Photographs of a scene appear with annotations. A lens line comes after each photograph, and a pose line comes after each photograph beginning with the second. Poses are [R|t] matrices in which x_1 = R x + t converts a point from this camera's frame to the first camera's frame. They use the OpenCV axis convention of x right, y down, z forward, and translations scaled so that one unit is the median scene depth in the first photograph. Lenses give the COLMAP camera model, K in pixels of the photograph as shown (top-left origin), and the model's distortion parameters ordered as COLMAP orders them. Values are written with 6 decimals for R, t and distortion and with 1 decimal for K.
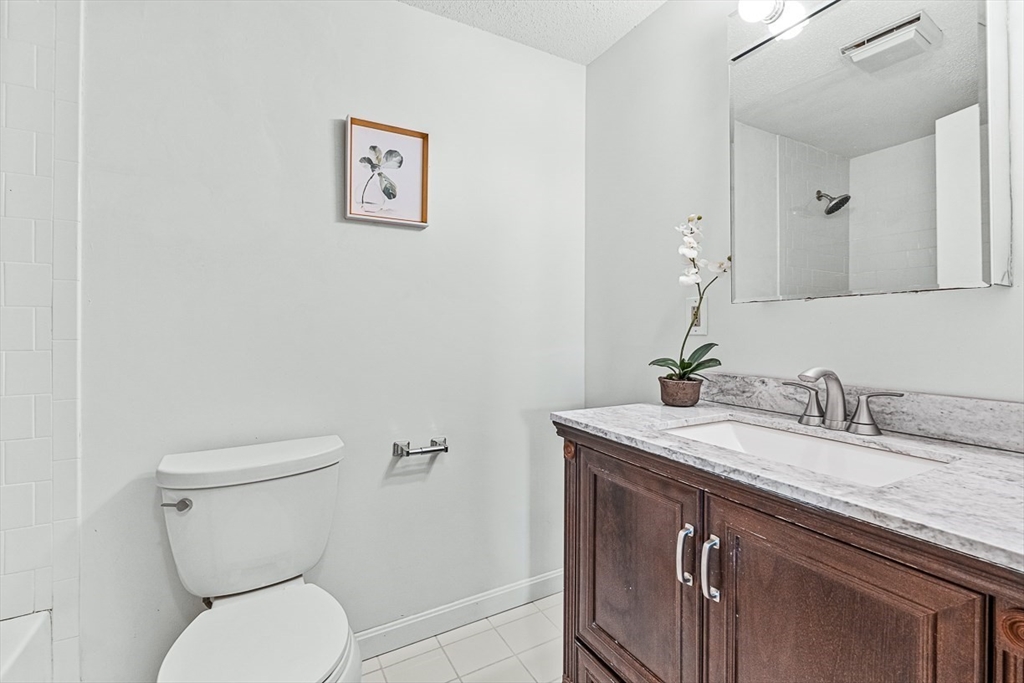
lens RADIAL K [[464.0, 0, 509.5], [0, 464.0, 334.6], [0, 0, 1]] dist [-0.001164, 0.000035]
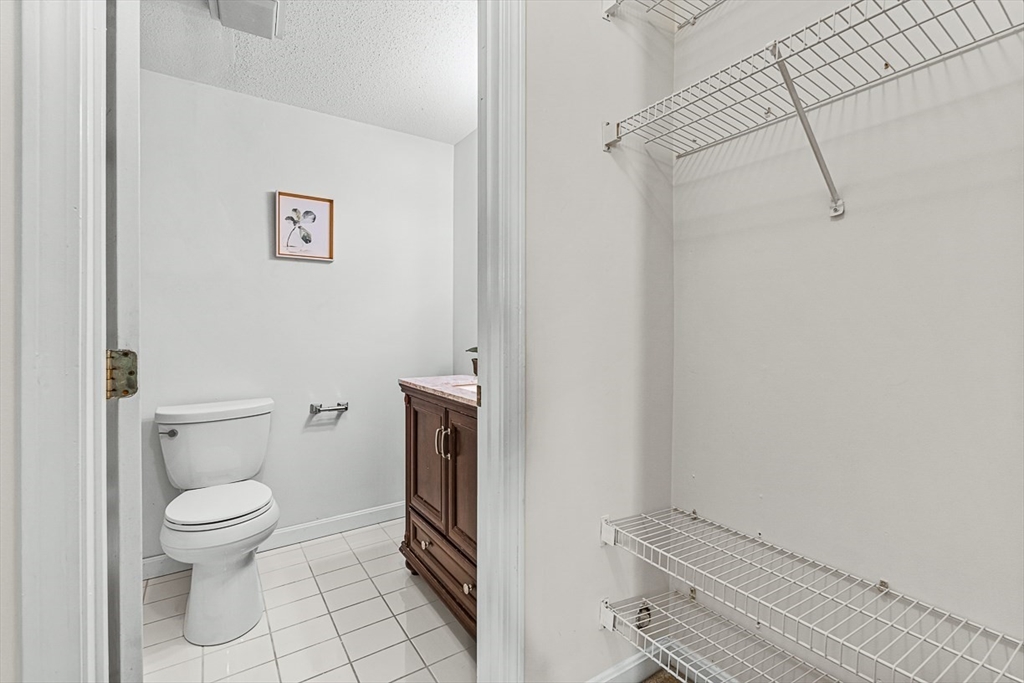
lens RADIAL K [[464.0, 0, 517.5], [0, 464.0, 339.3], [0, 0, 1]] dist [-0.001164, 0.000035]
pose [[0.995428, -0.002006, 0.095497, 0.283604], [0.000796, 0.999919, 0.012707, 0.001247], [-0.095514, -0.012573, 0.995349, -0.579875]]
